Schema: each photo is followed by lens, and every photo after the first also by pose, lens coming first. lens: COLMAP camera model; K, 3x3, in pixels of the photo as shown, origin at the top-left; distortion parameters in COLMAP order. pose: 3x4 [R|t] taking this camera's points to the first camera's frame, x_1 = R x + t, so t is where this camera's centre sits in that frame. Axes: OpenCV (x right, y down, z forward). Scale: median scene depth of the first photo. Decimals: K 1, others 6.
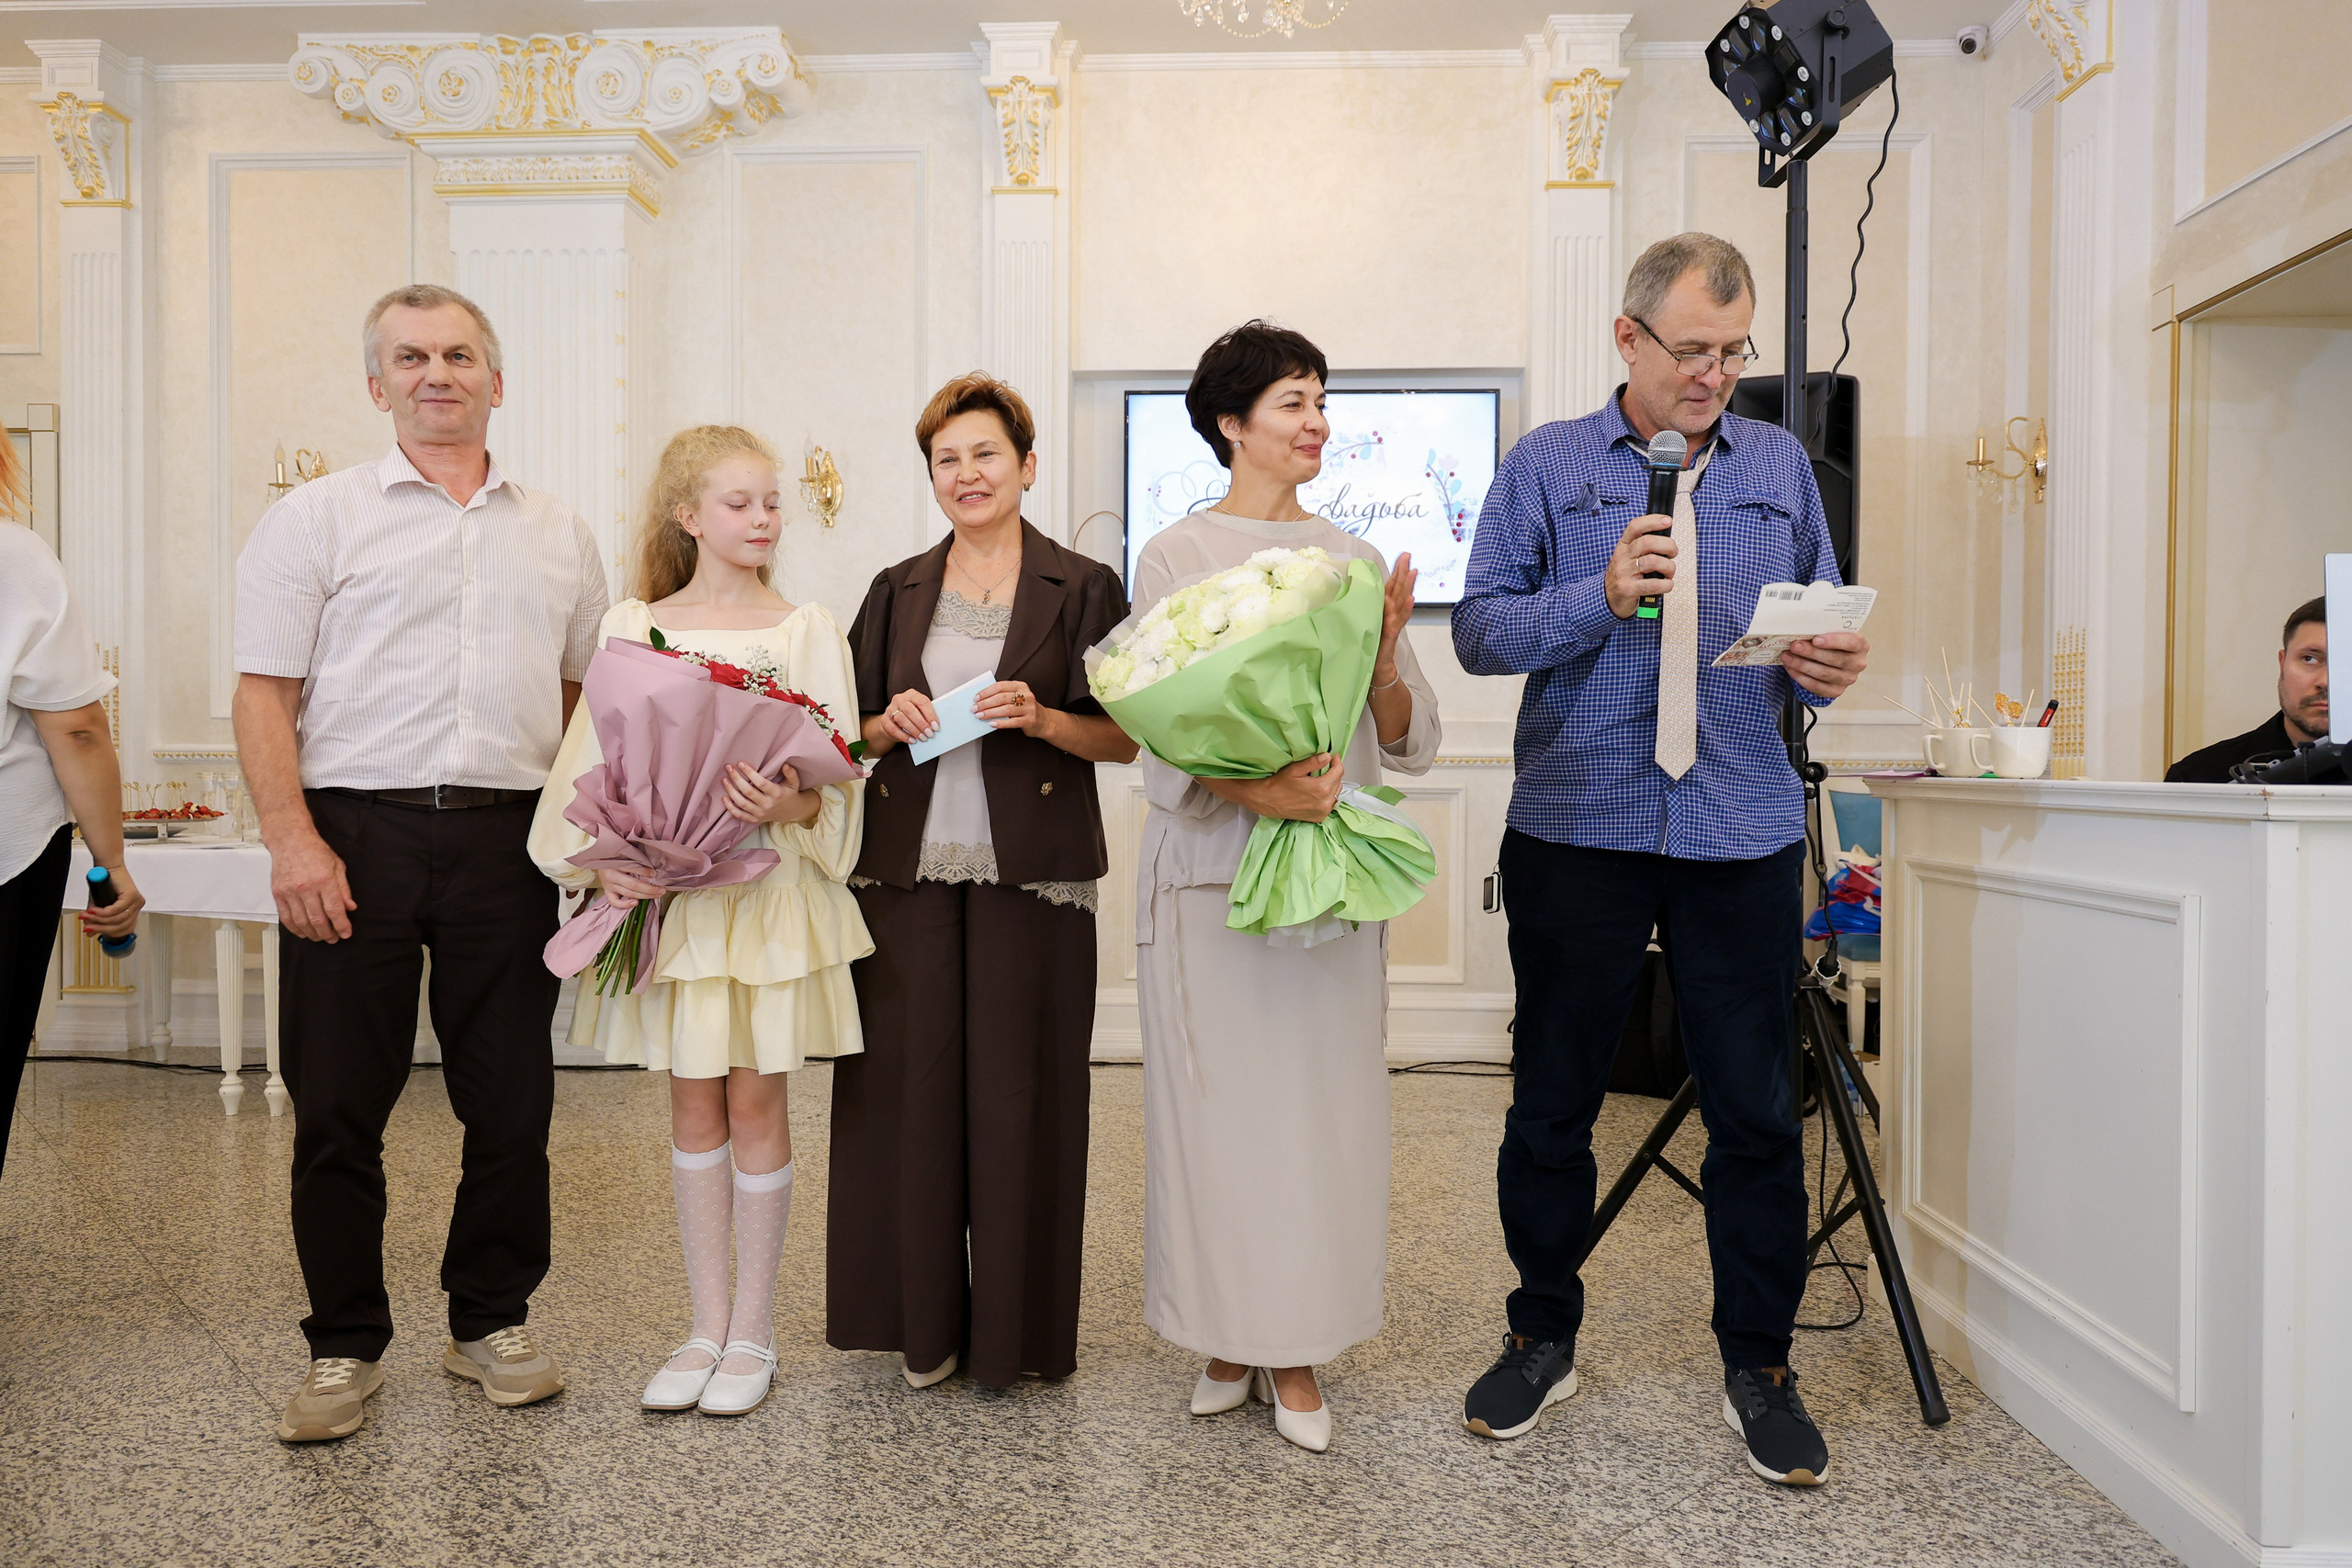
lens RADIAL K [[1585.3, 0, 1174.0], [0, 1585.3, 782.0], [0, 0, 1]] dist [0.004613, 0.000666]
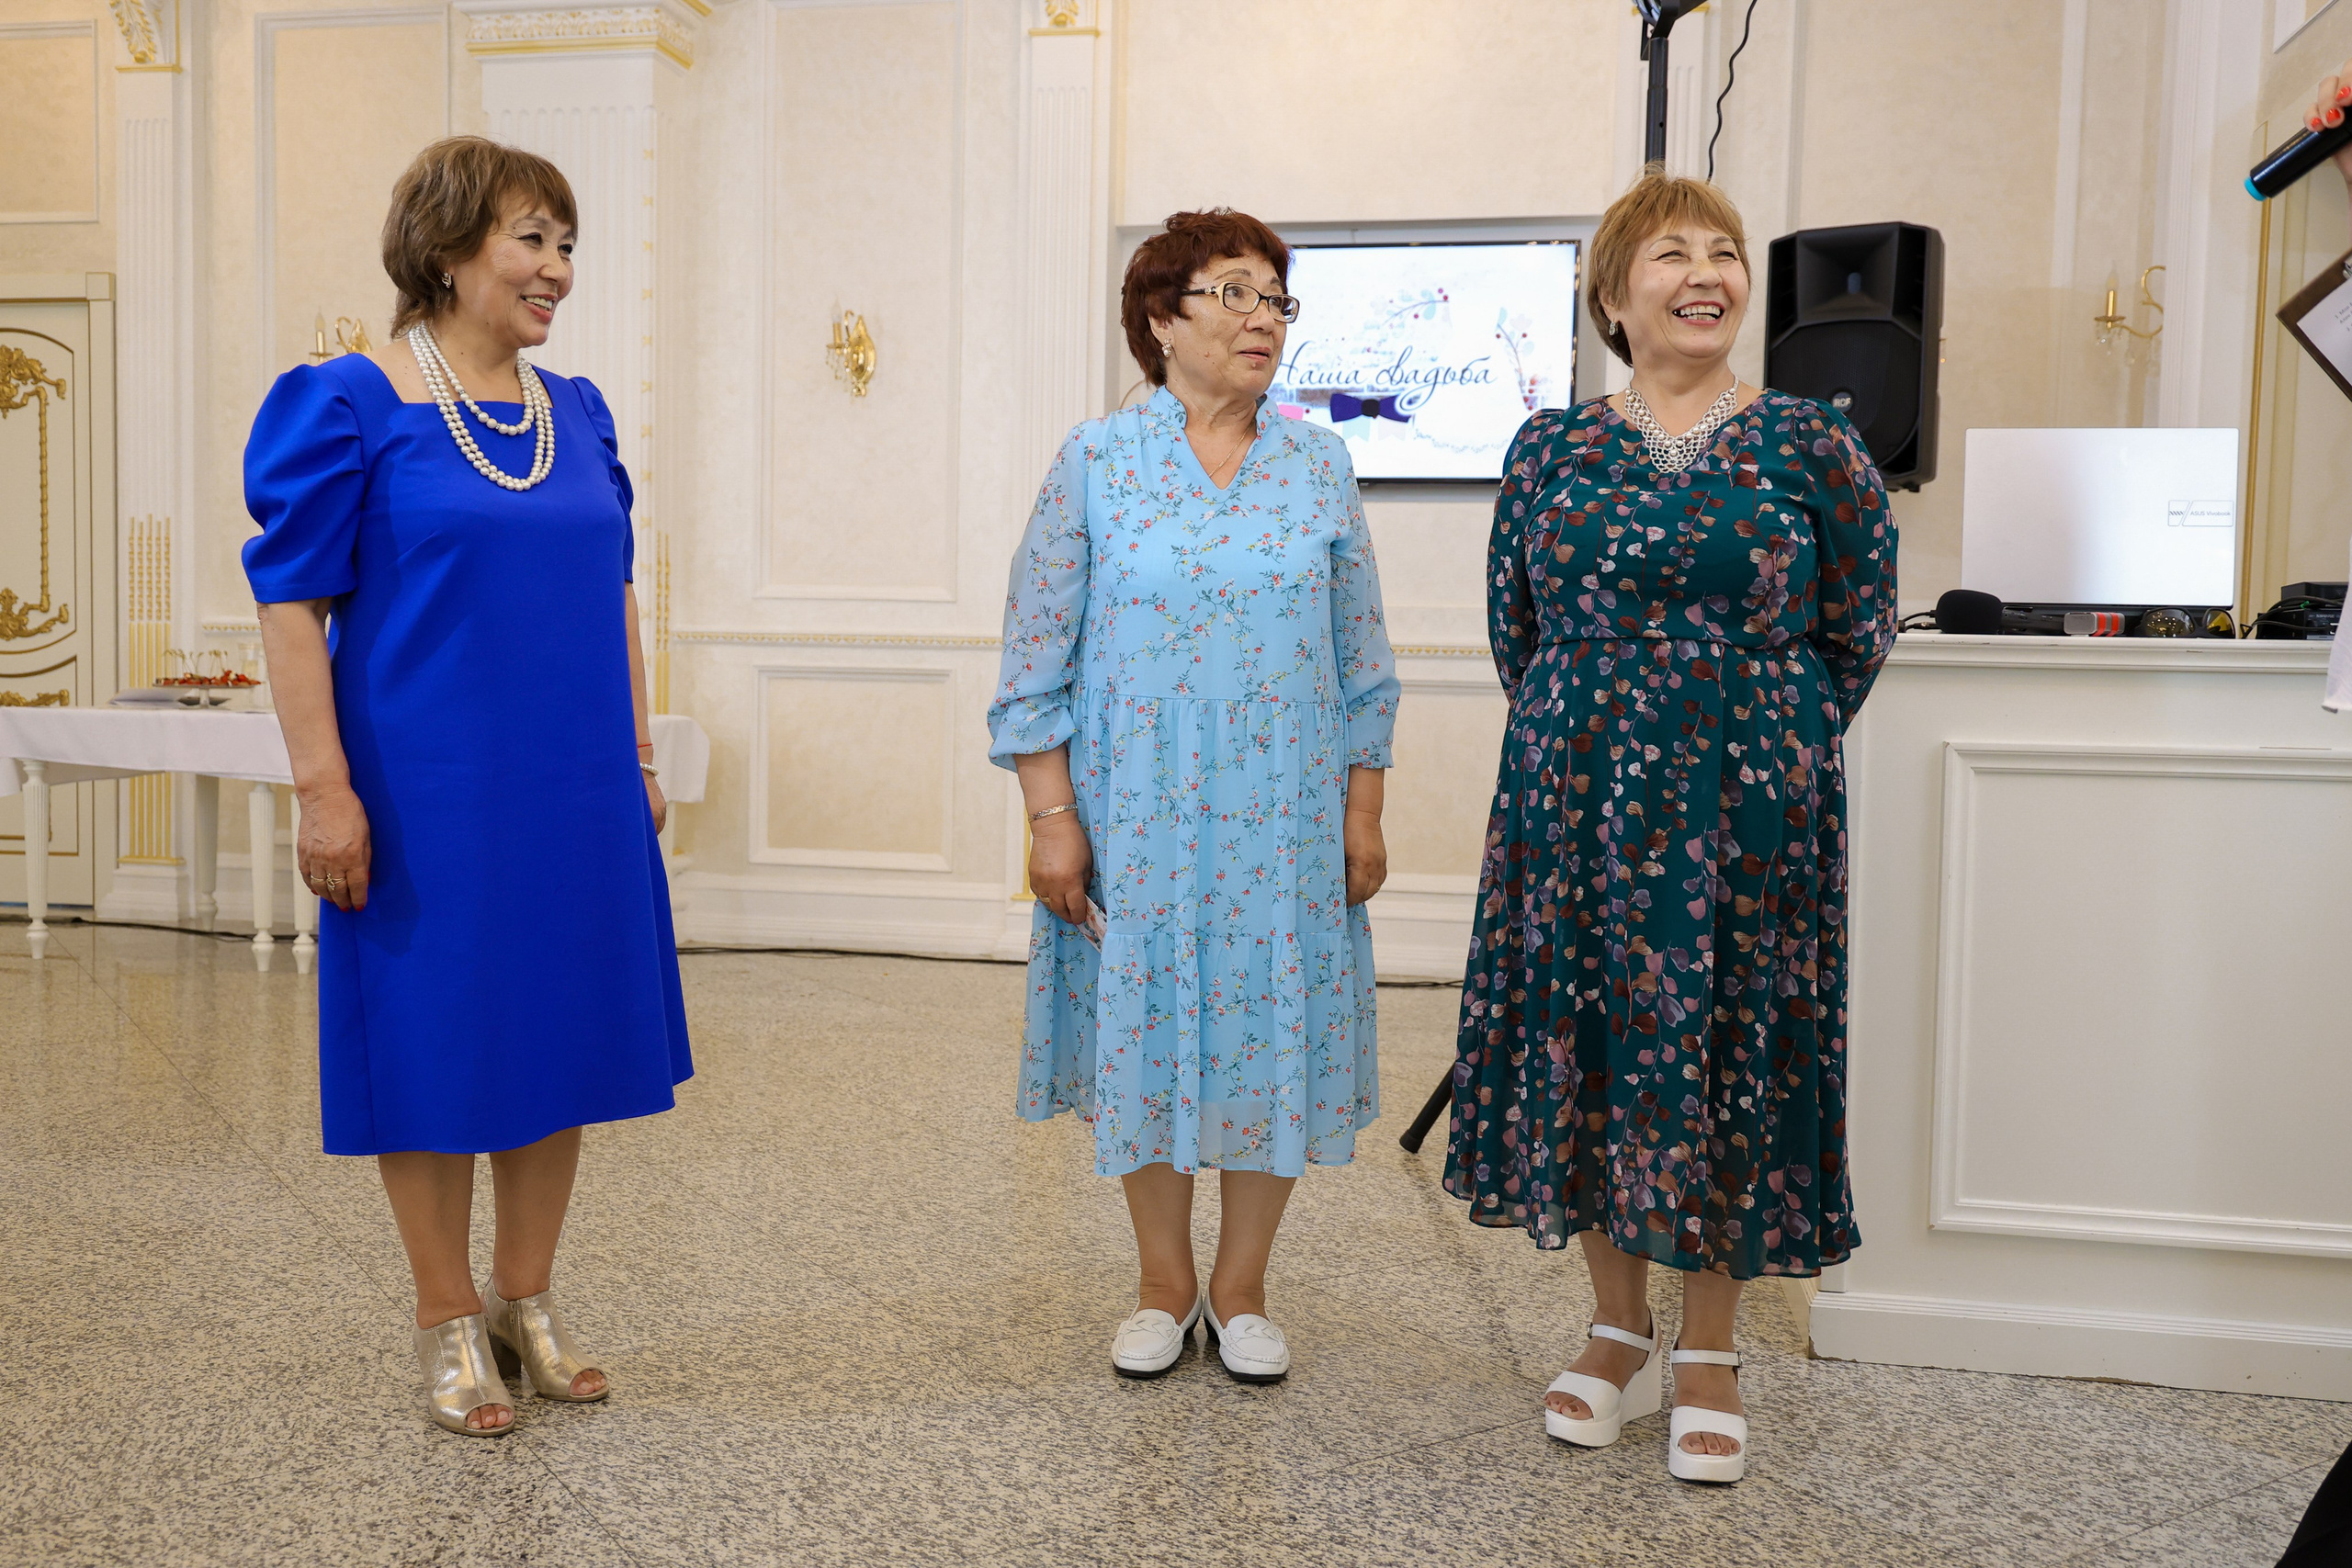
lens RADIAL K [[2022.8, 0, 1176.0], [0, 2022.8, 784.0], [0, 0, 1]] dist [0.010772, 0.006681]
pose [[0.989673, 0.024256, -0.141278, 0.248875], [-0.019230, 0.999136, 0.036831, 0.039022], [0.142049, -0.033733, 0.989285, -0.303536]]
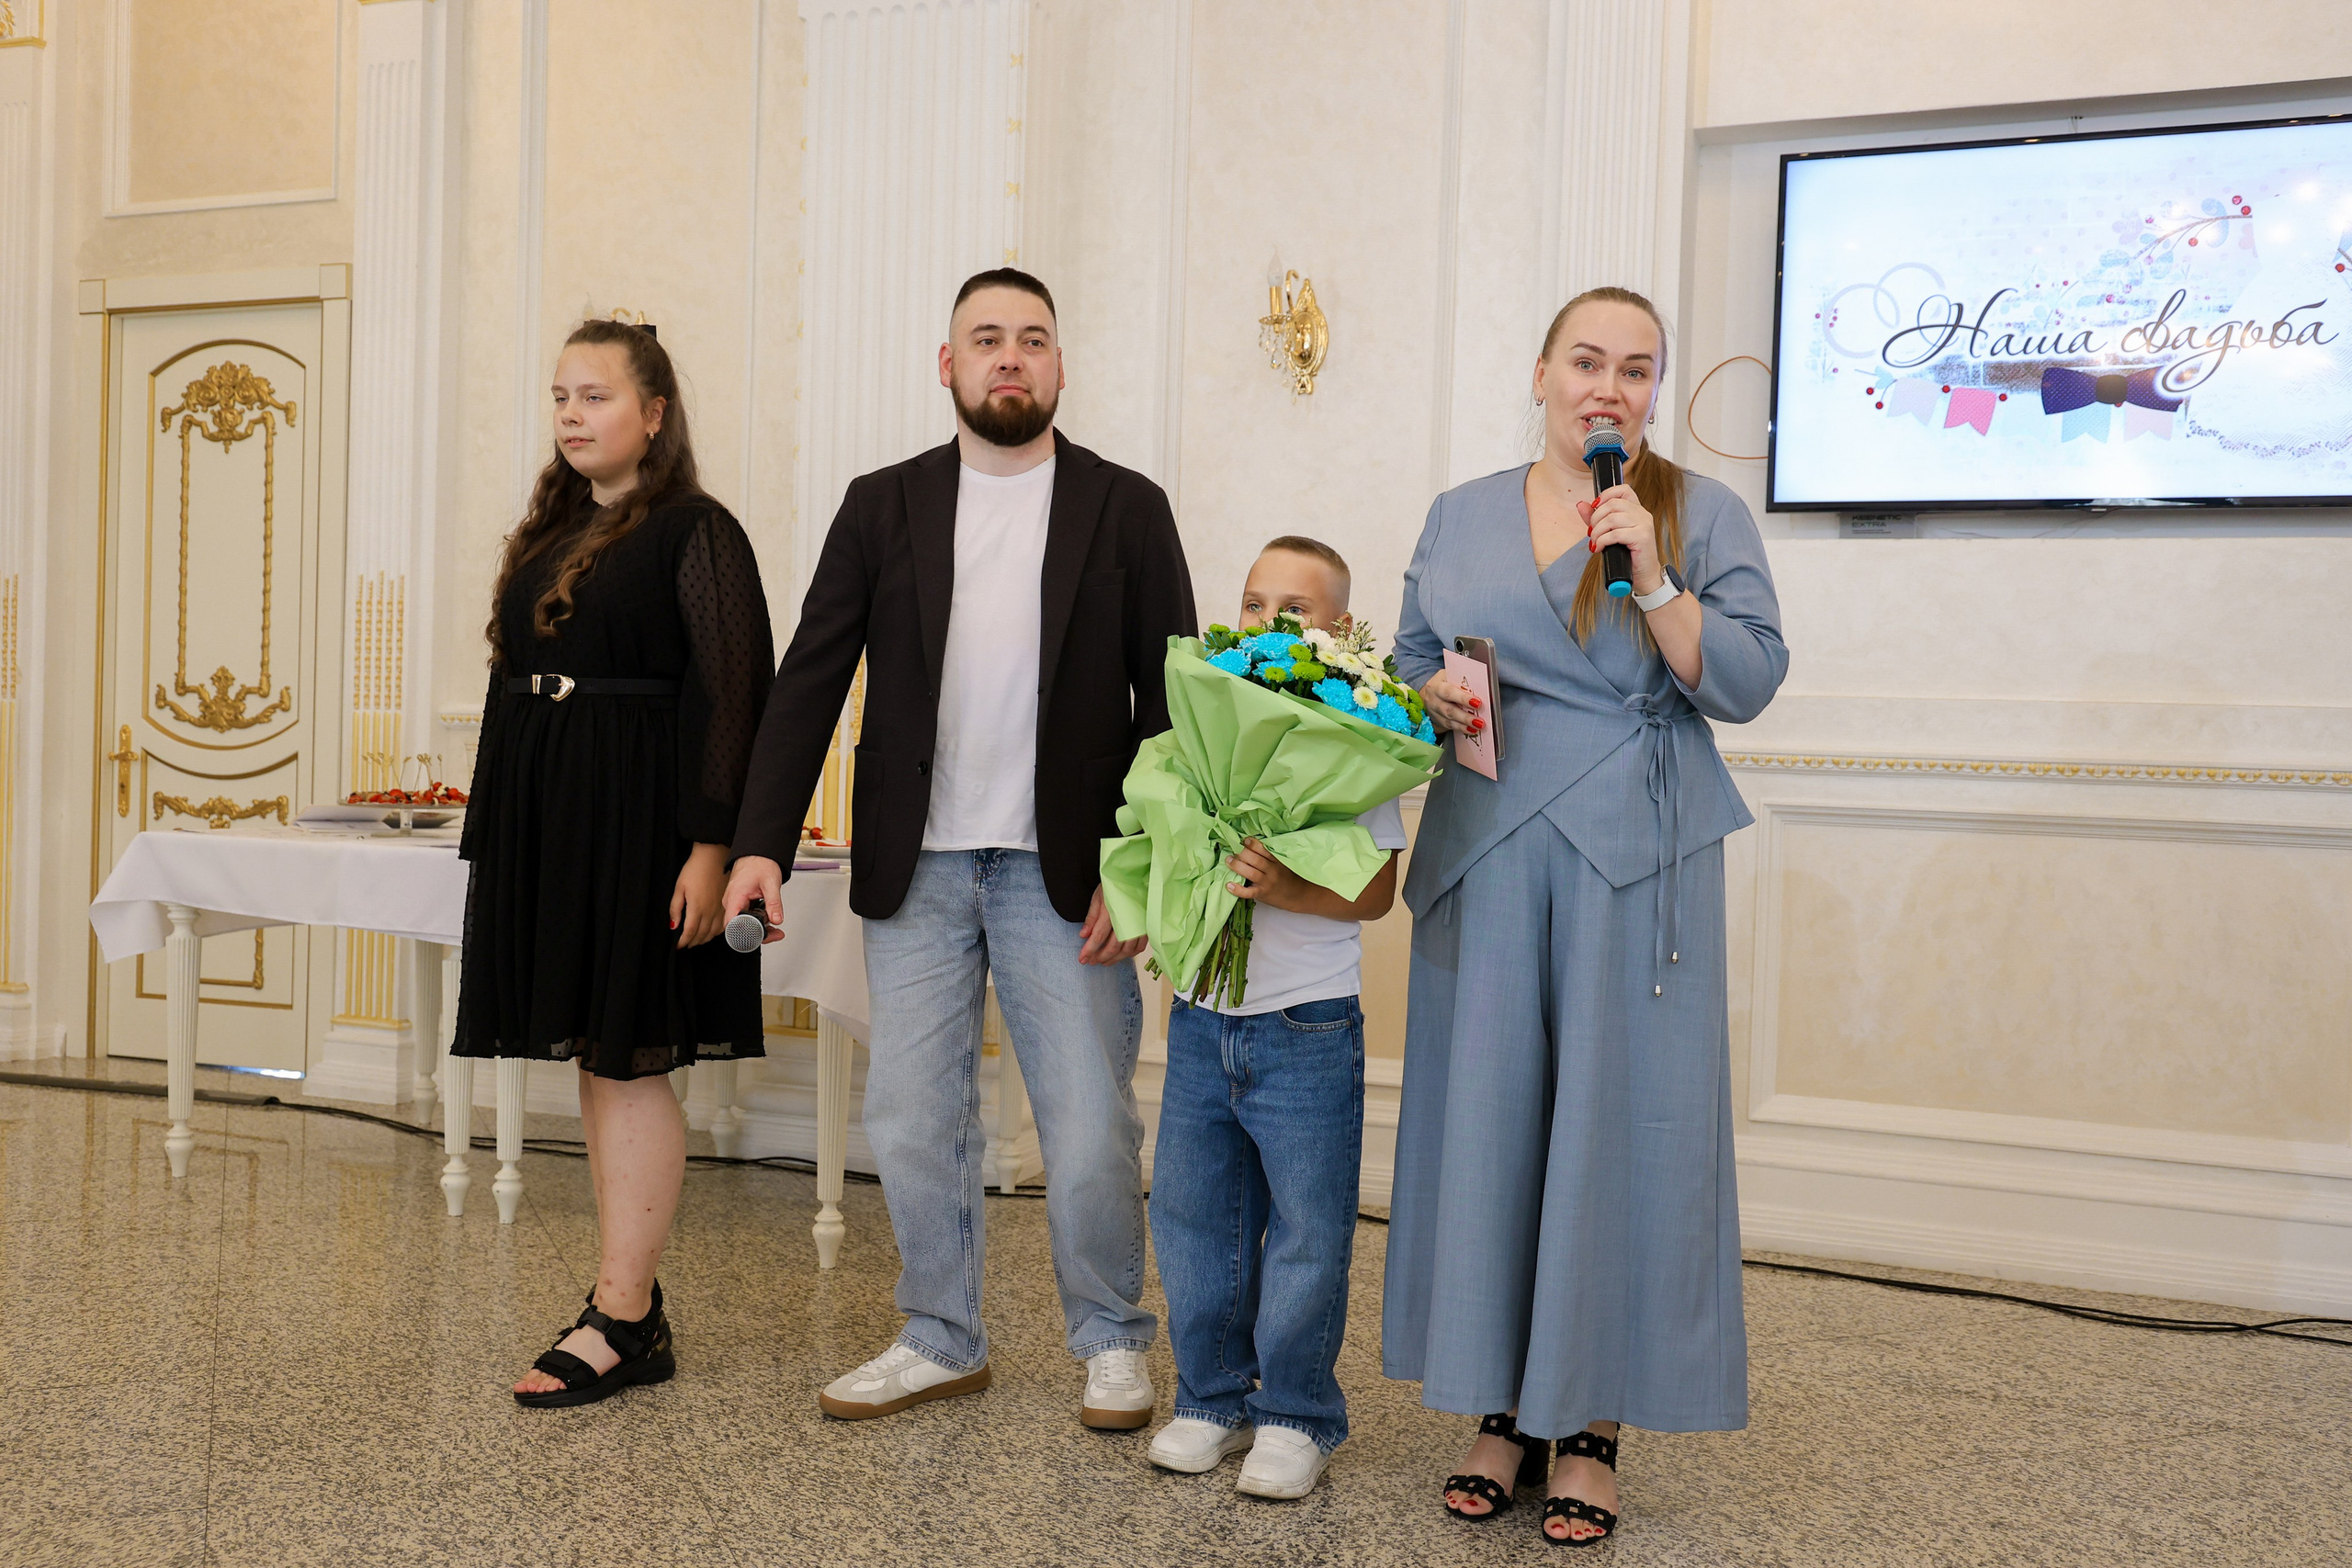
lens RADIAL K [[2110.7, 0, 1176.0], [0, 2110.7, 784.0], [0, 0, 1]] dist [0.015168, -0.000838]
pose [[0.946118, 0.031794, -0.322257, 0.031806], [-0.031973, 0.999478, 0.004739, -0.003056], [0.322239, 0.005820, 0.946640, 0.267816]]
